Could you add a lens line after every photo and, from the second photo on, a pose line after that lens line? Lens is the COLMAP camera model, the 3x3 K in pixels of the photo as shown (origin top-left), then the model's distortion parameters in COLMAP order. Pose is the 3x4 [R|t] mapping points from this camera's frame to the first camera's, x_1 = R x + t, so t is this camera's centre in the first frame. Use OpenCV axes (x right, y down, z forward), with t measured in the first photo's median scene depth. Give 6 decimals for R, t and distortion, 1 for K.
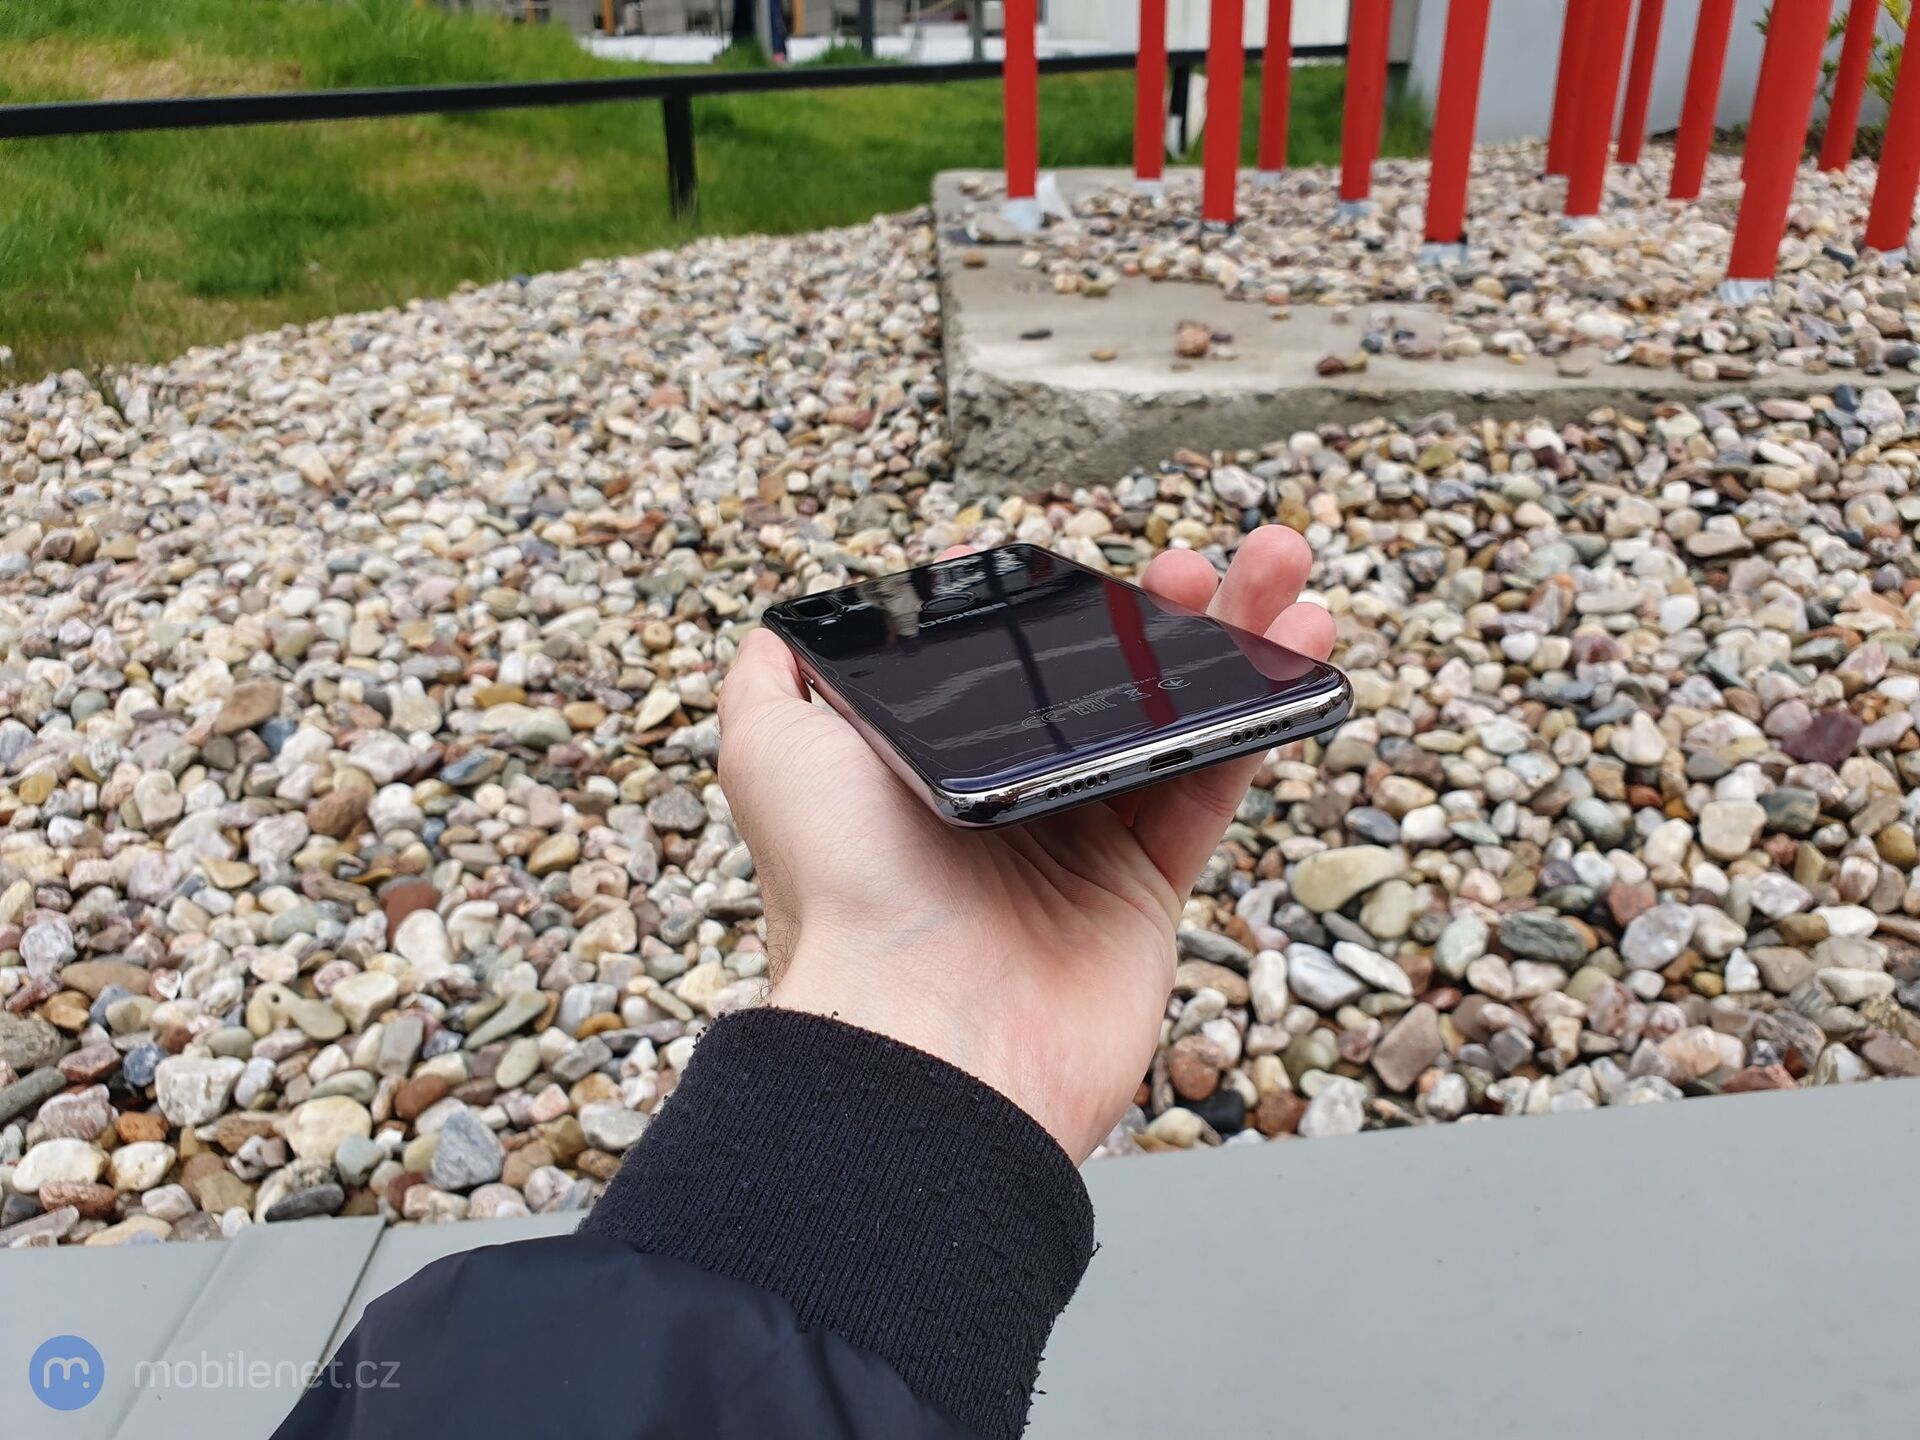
lens RADIAL K [[1500.7, 0, 960.0], [0, 1500.7, 720.0], [0, 0, 1]] dist [0.004271, 0.014238]
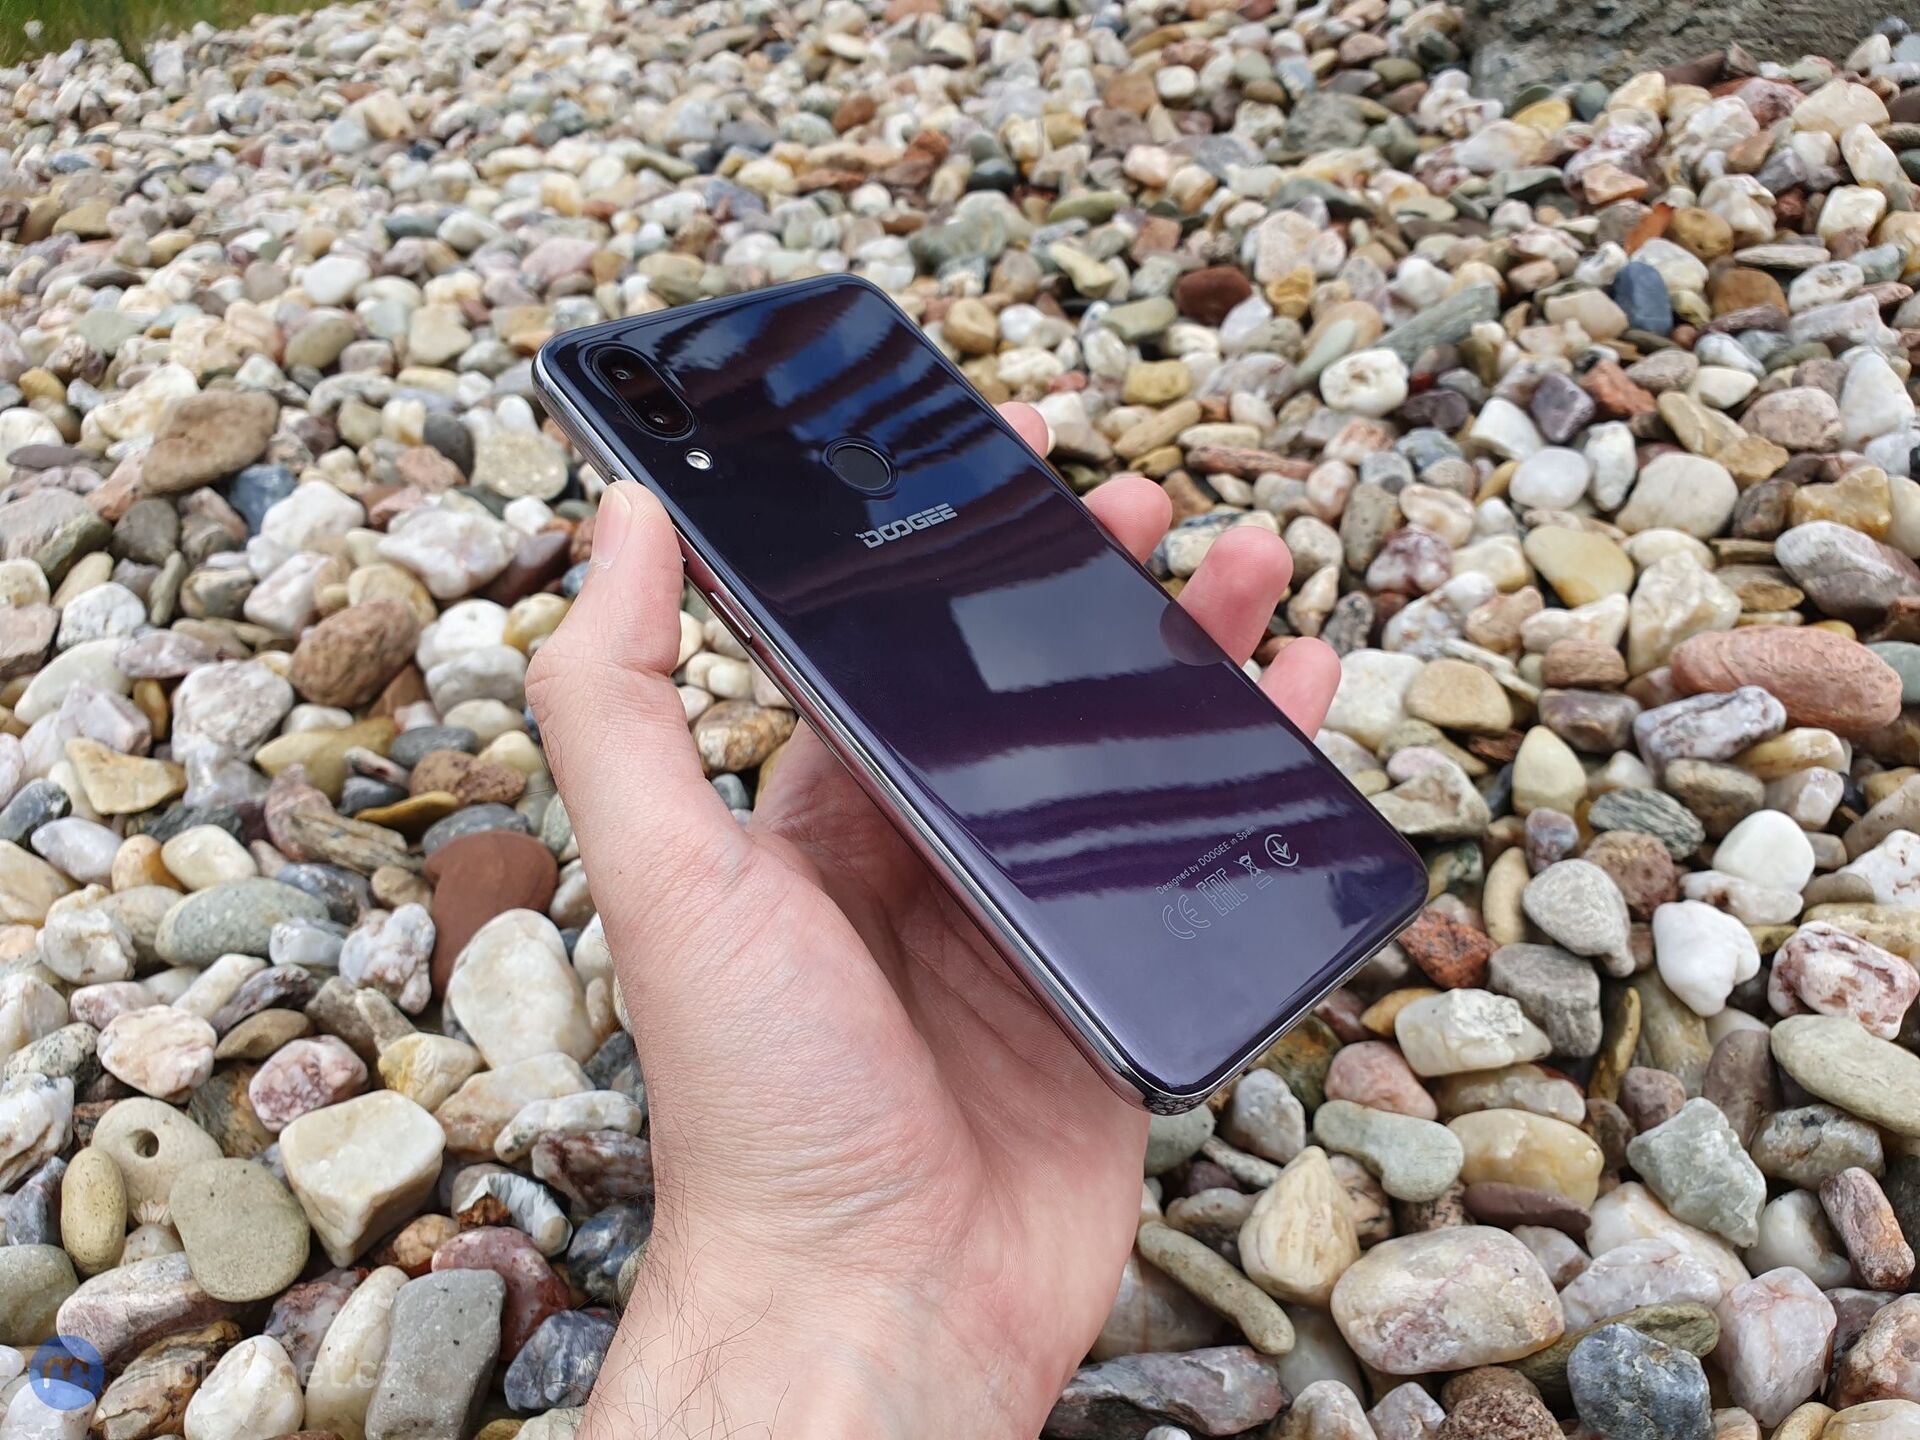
lens RADIAL K [[1500.7, 0, 960.0], [0, 1500.7, 720.0], [0, 0, 1]] dist [0.004271, 0.014238]
pose [[0.995672, 0.033222, -0.086800, -0.145009], [-0.022723, 0.992604, 0.119256, 0.016512], [0.090120, -0.116767, 0.989062, 0.436459]]
